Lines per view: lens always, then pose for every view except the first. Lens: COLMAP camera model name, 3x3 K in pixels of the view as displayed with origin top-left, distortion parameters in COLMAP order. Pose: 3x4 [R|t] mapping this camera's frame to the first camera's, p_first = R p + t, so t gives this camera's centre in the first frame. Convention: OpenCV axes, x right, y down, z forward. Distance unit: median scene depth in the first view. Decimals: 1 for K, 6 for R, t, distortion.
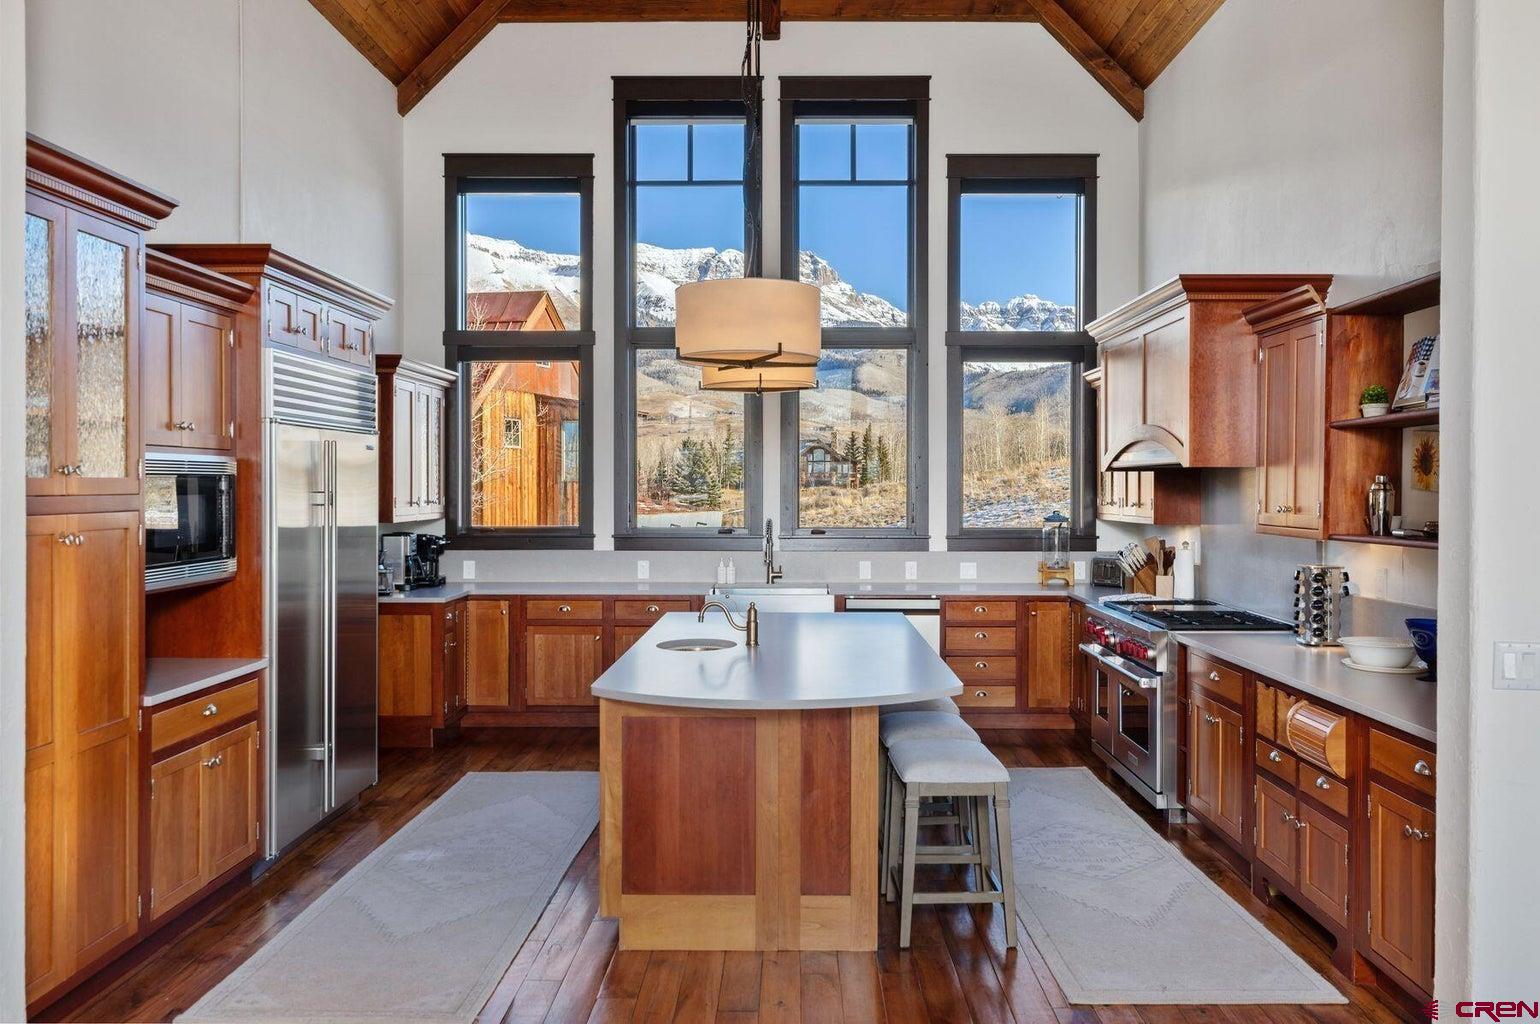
lens RADIAL K [[1161.3, 0, 798.6], [0, 1161.3, 499.1], [0, 0, 1]] dist [0.001050, -0.008911]
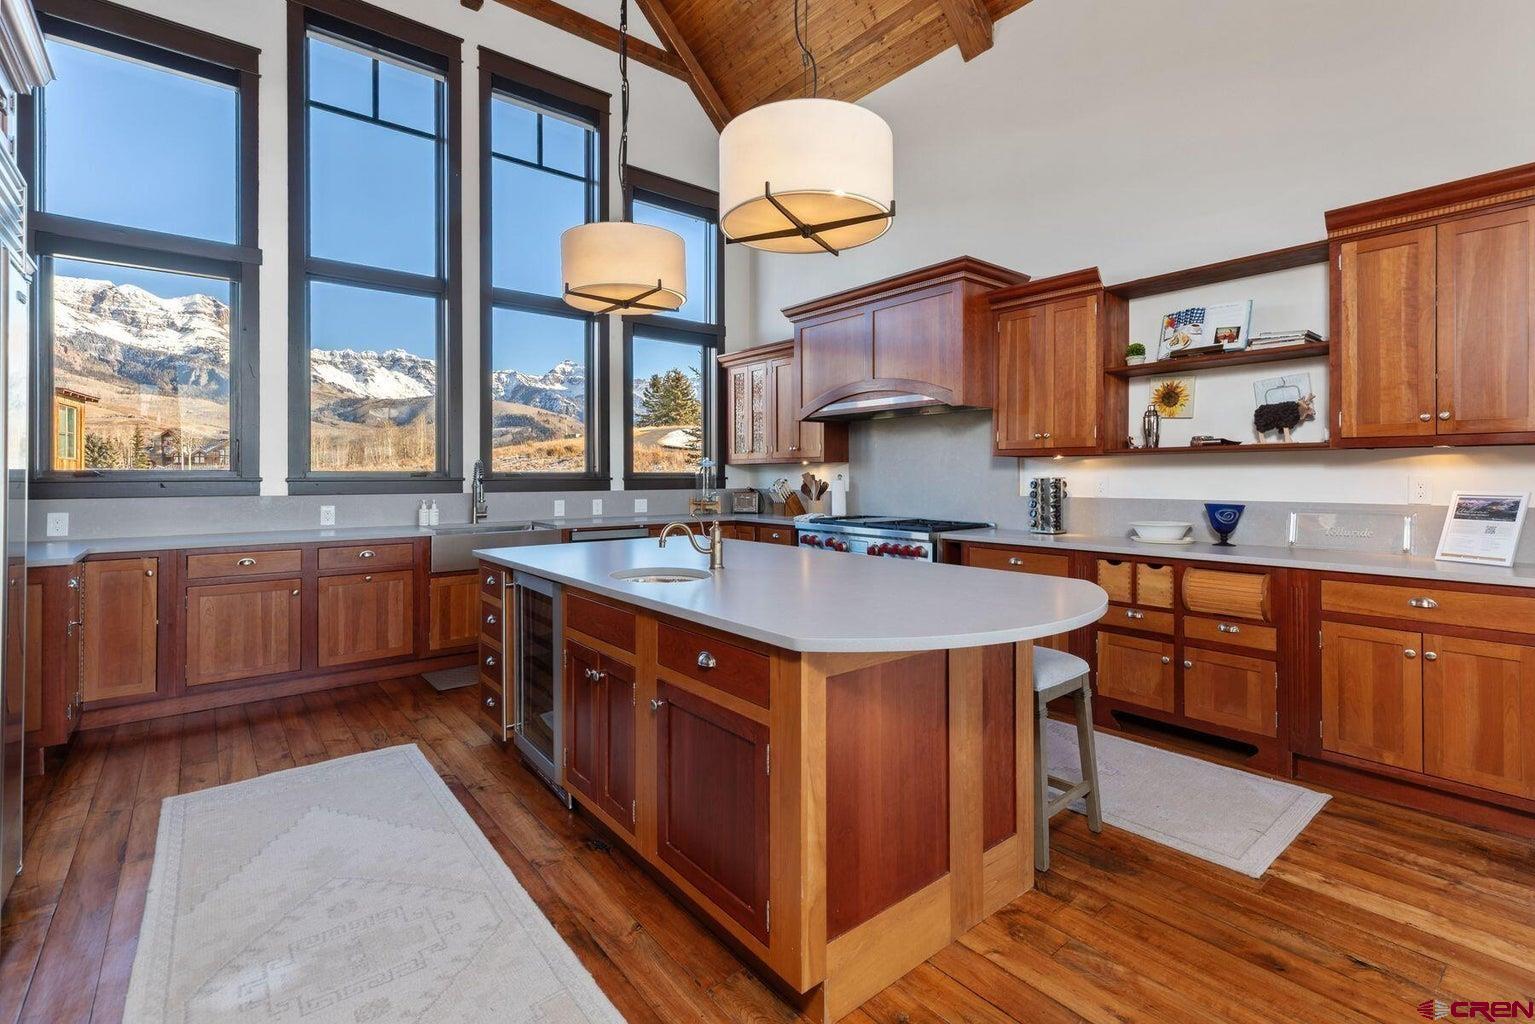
lens RADIAL K [[685.4, 0, 753.7], [0, 685.4, 476.1], [0, 0, 1]] dist [0.002928, -0.000020]
pose [[0.774687, -0.000650, 0.632345, -0.227455], [0.008097, 0.999928, -0.008892, 0.038679], [-0.632293, 0.012009, 0.774636, 0.375545]]
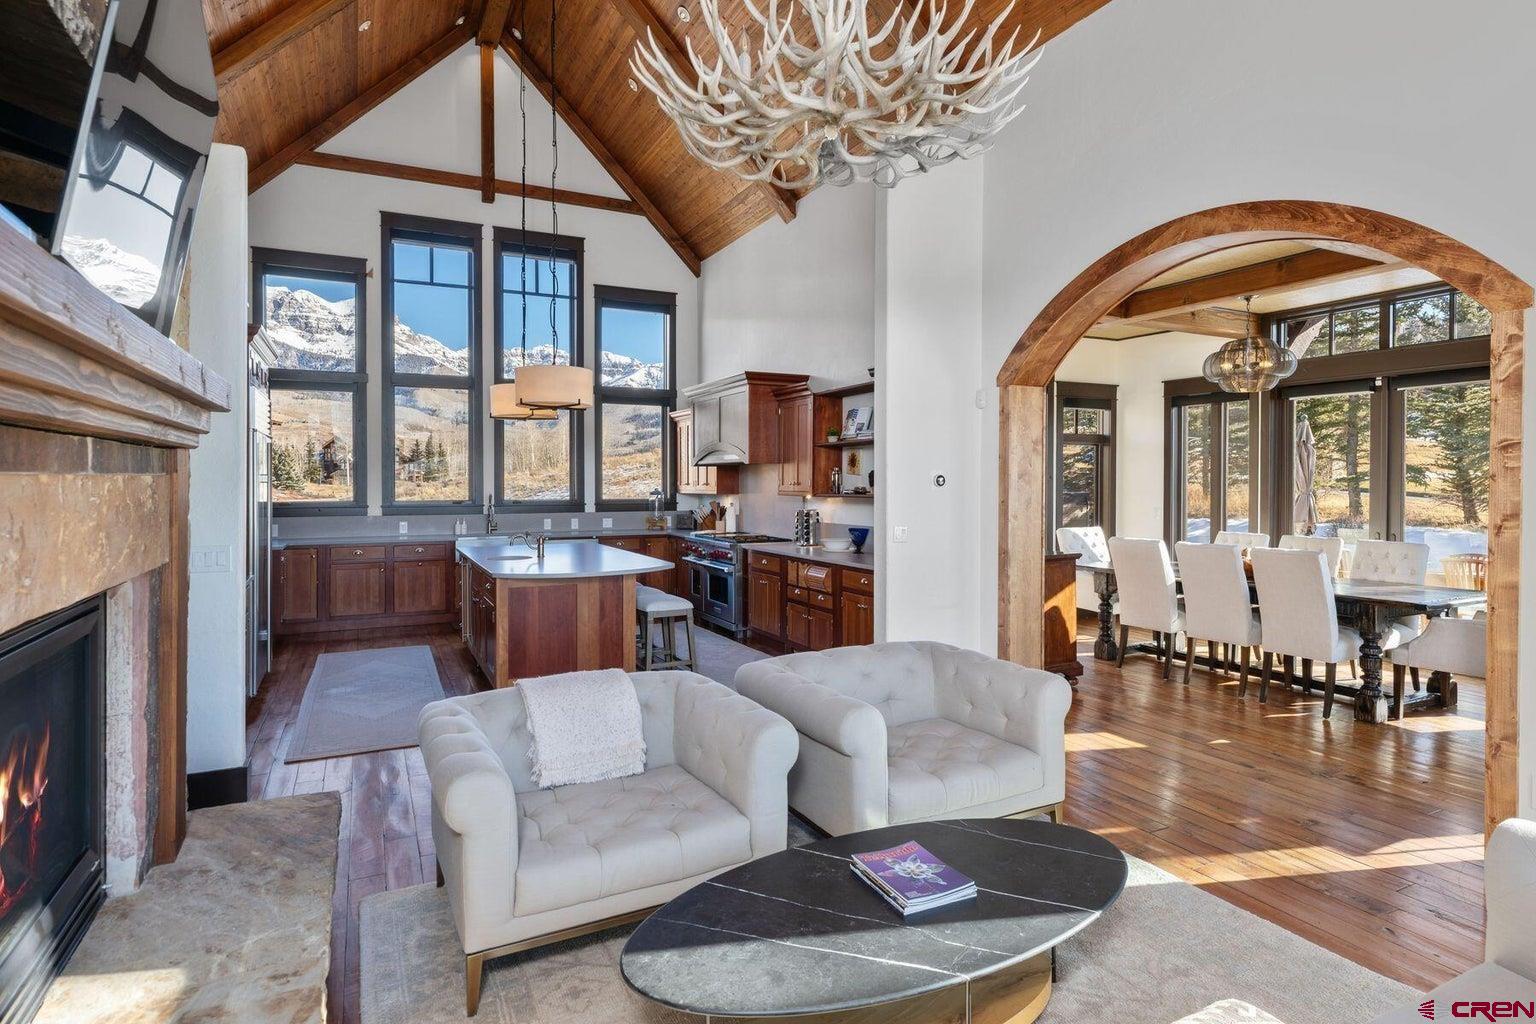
lens RADIAL K [[822.3, 0, 773.6], [0, 822.3, 489.1], [0, 0, 1]] dist [-0.019830, -0.000983]
pose [[0.891996, -0.005108, 0.452015, -0.196434], [0.005718, 0.999984, 0.000016, 0.012280], [-0.452008, 0.002570, 0.892010, -0.225423]]
